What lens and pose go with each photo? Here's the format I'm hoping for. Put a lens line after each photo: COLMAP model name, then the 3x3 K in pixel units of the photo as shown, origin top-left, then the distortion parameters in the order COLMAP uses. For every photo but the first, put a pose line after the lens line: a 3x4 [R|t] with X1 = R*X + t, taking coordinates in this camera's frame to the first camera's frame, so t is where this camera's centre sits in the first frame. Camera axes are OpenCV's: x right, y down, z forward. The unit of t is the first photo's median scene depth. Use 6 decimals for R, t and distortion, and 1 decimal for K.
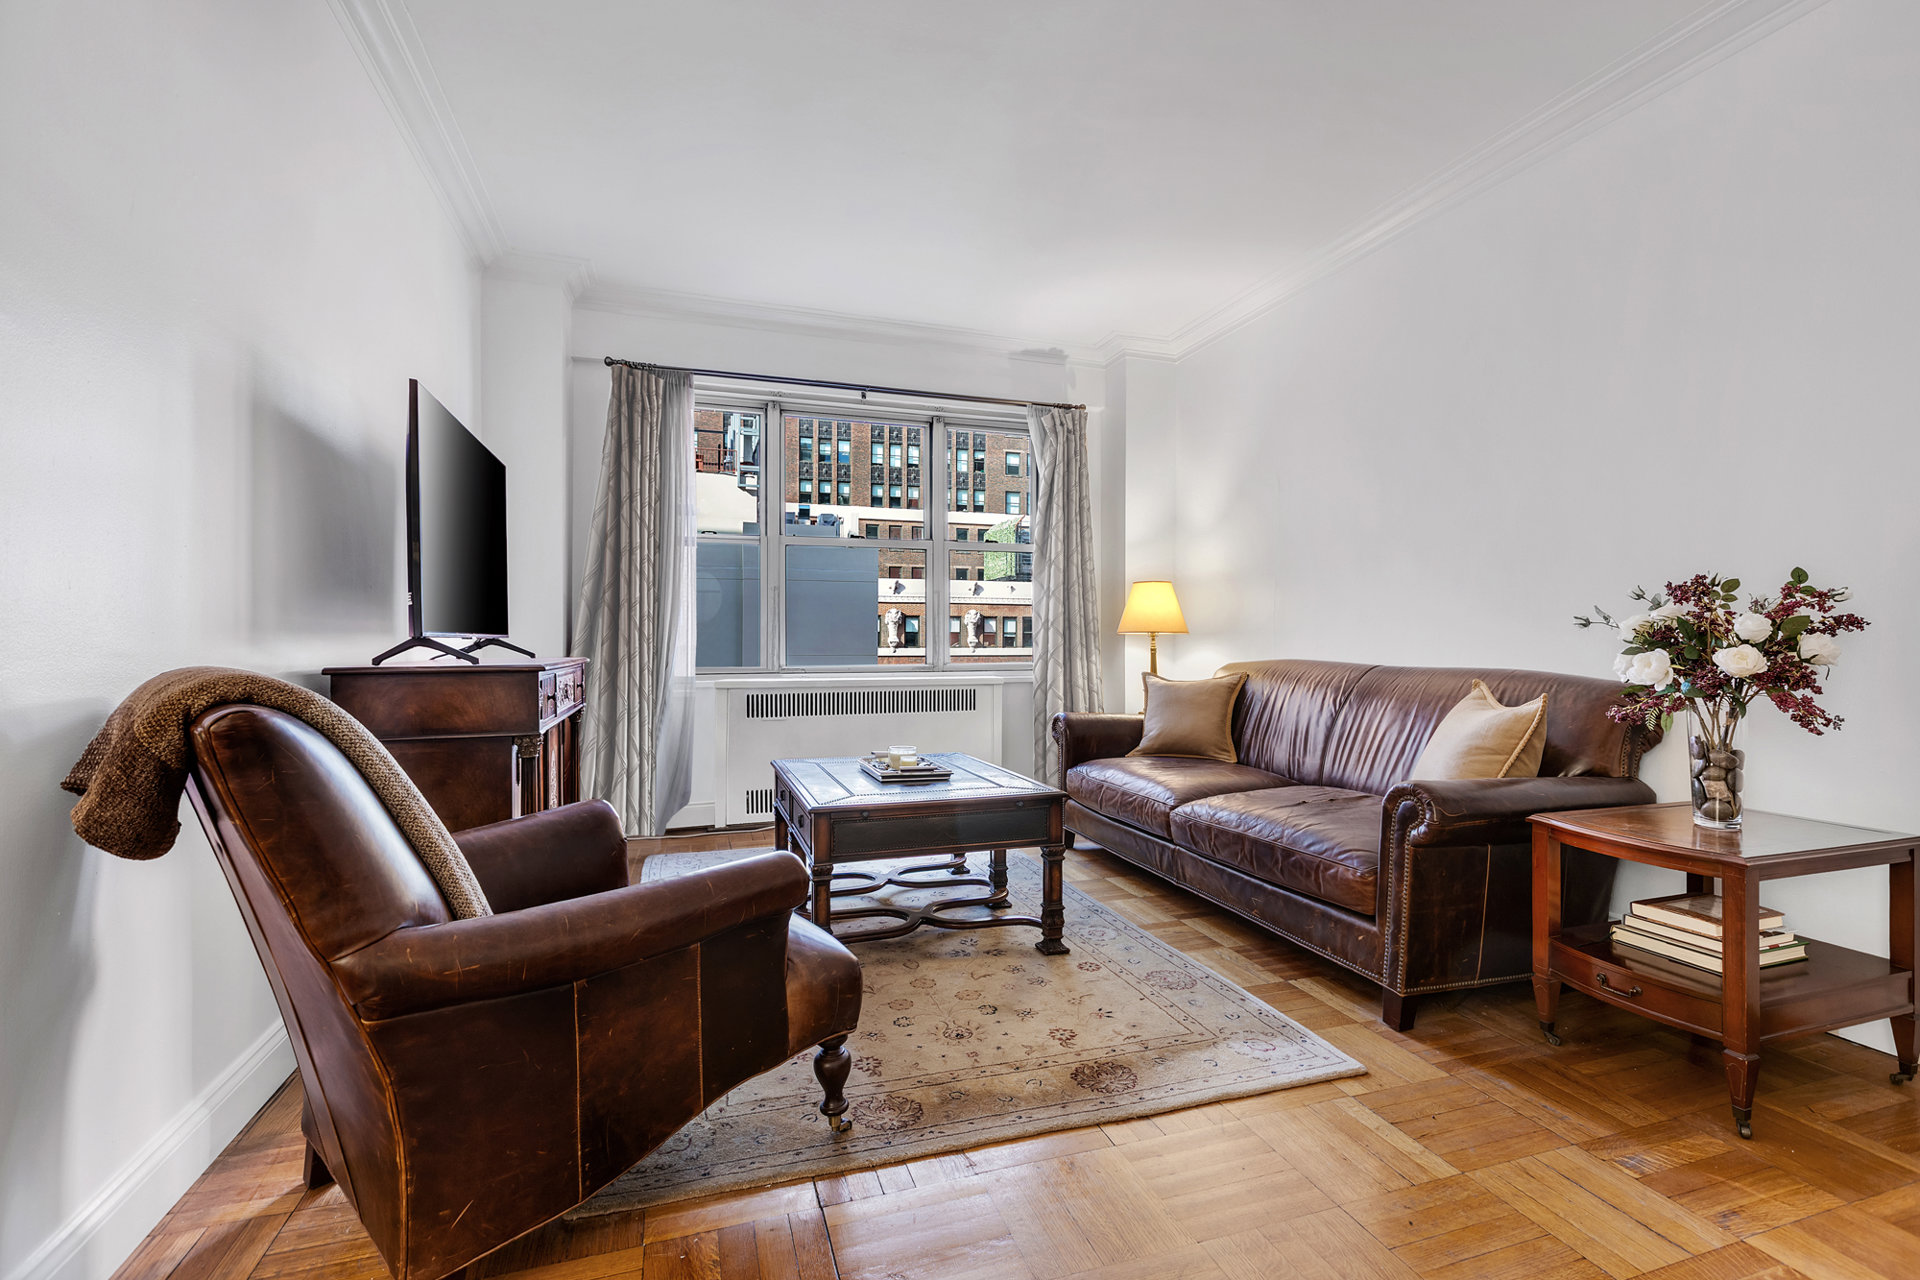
lens RADIAL K [[823.5, 0, 960.0], [0, 823.5, 640.0], [0, 0, 1]] dist [-0.001366, -0.000173]
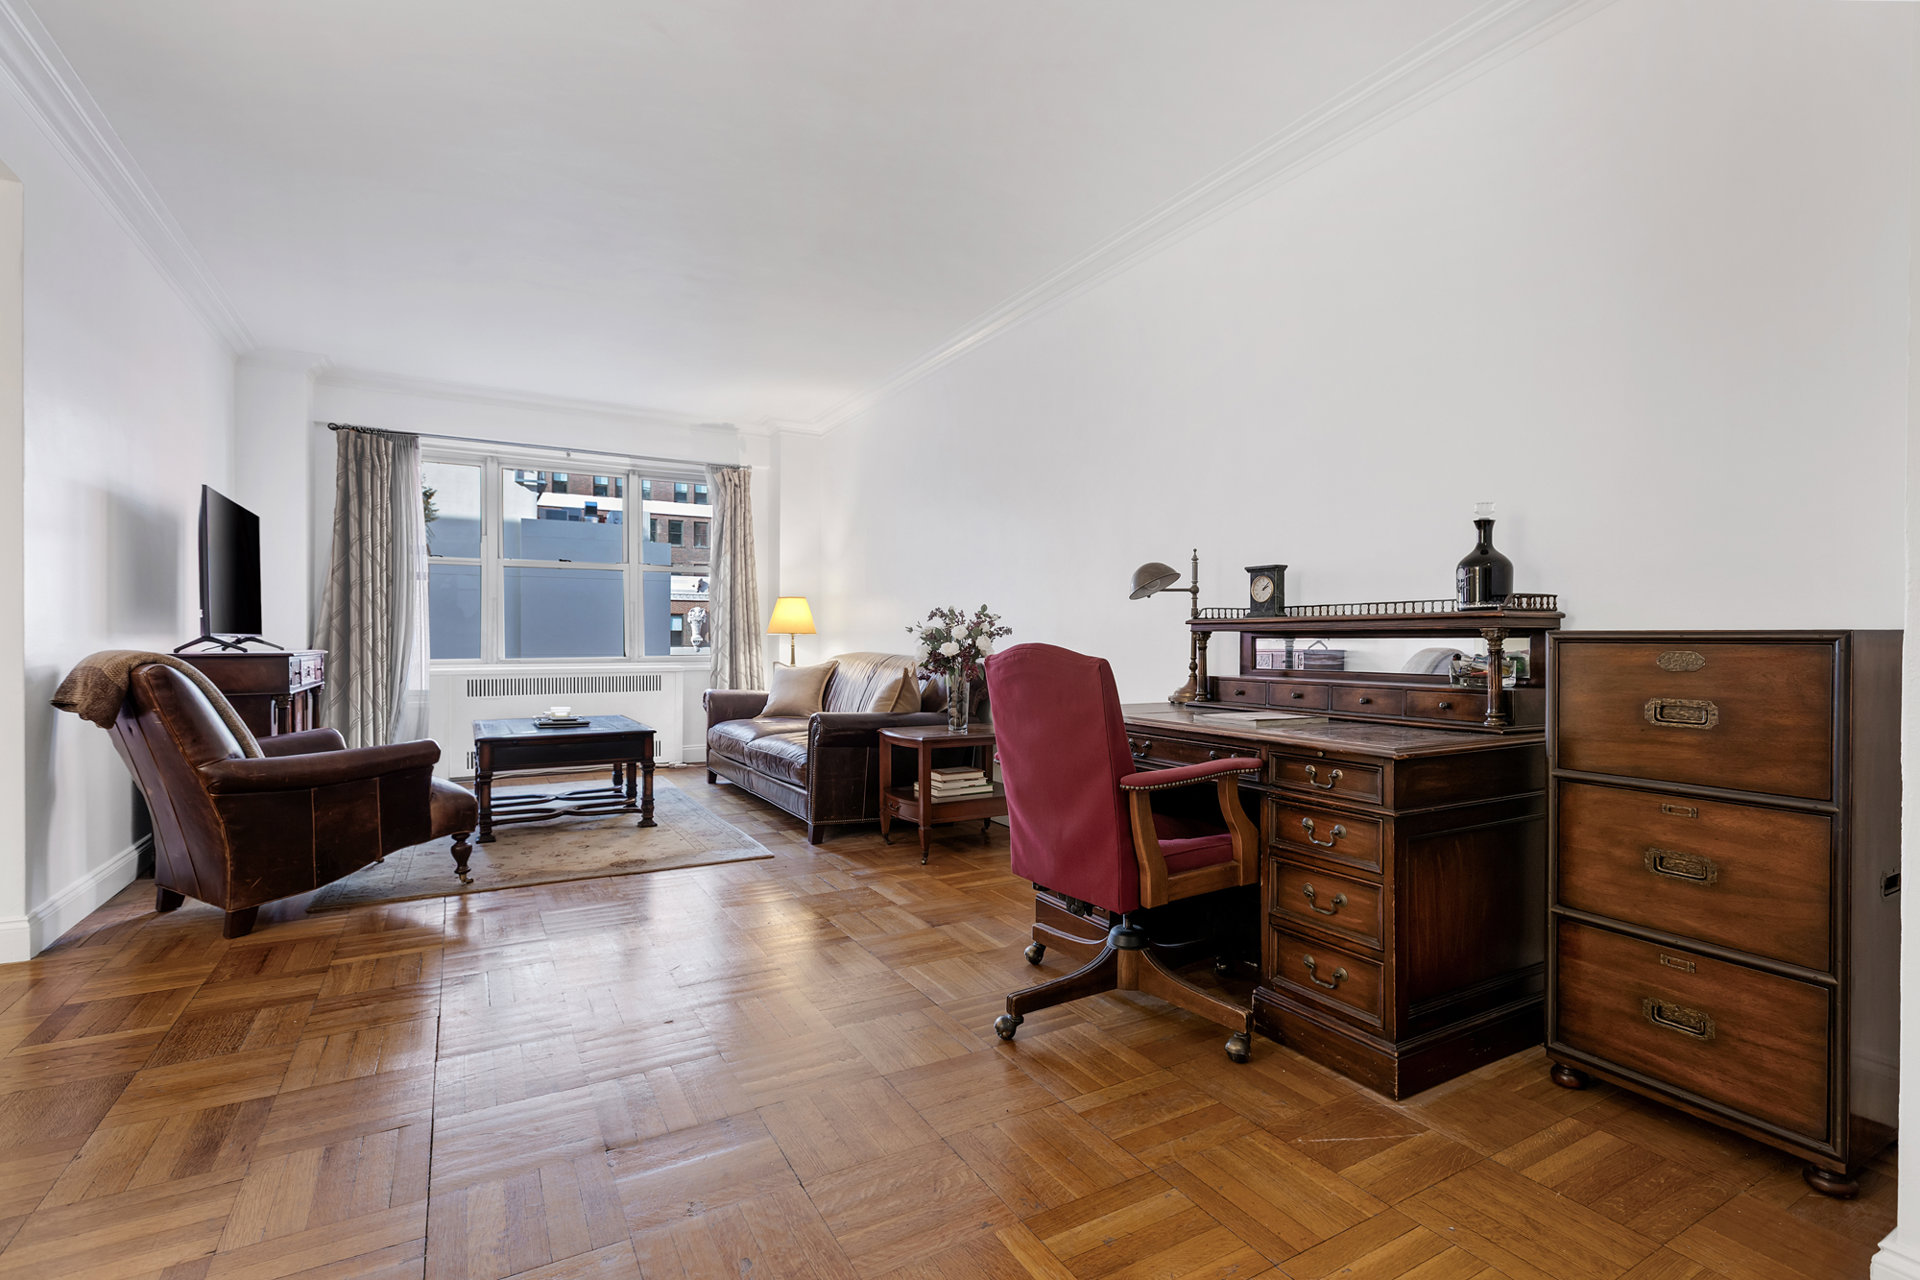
lens RADIAL K [[884.4, 0, 1016.4], [0, 884.4, 645.3], [0, 0, 1]] dist [0.000784, -0.000206]
pose [[0.974749, -0.000464, 0.223301, 0.430504], [-0.000957, 0.999980, 0.006252, 0.001451], [-0.223299, -0.006308, 0.974729, -0.884175]]
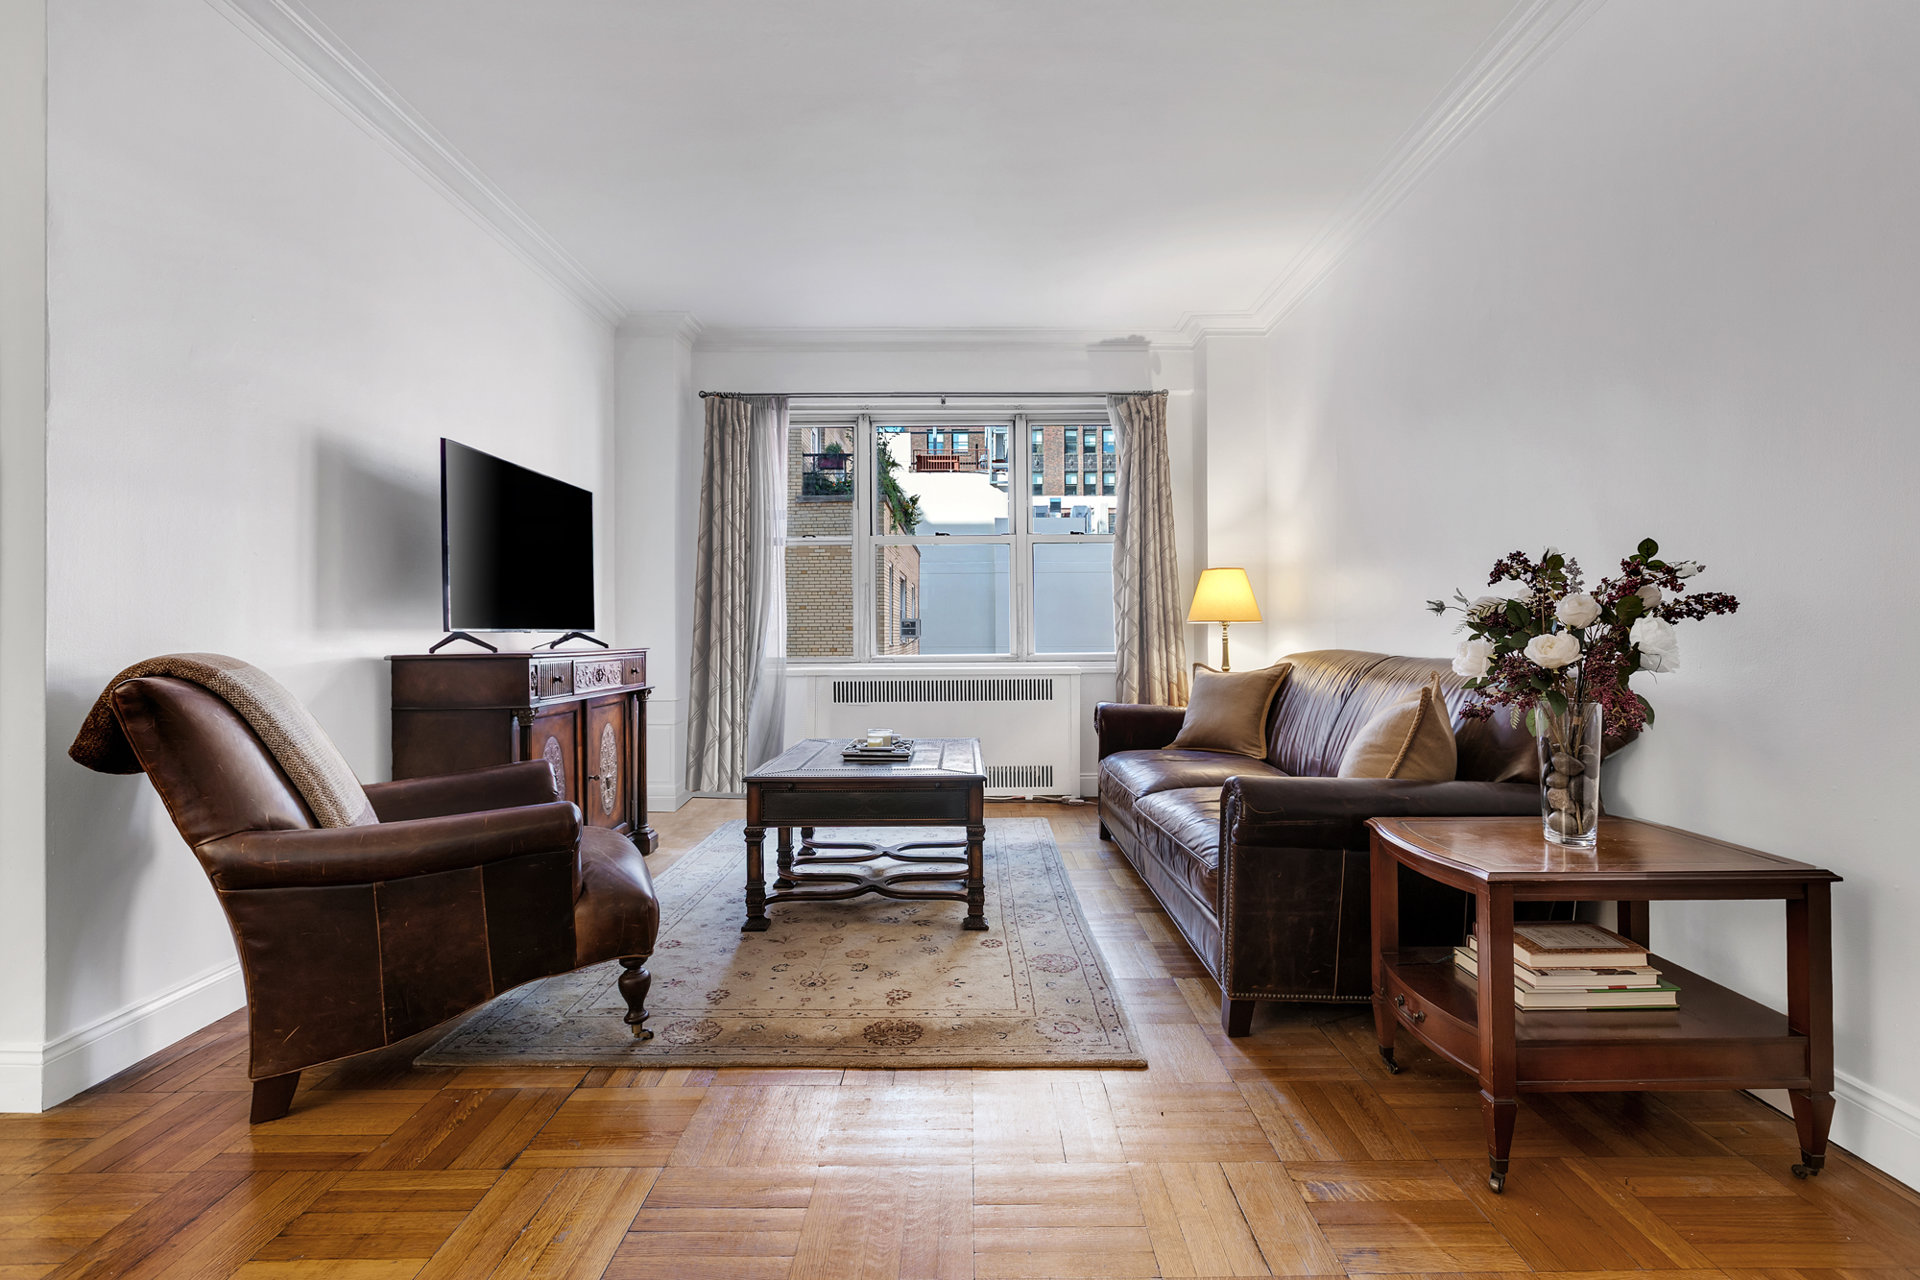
lens RADIAL K [[843.2, 0, 1018.9], [0, 843.2, 625.5], [0, 0, 1]] dist [-0.001754, -0.000226]
pose [[0.953785, -0.008955, -0.300356, 0.480315], [0.006988, 0.999947, -0.007624, 0.002015], [0.300408, 0.005172, 0.953797, -0.010537]]
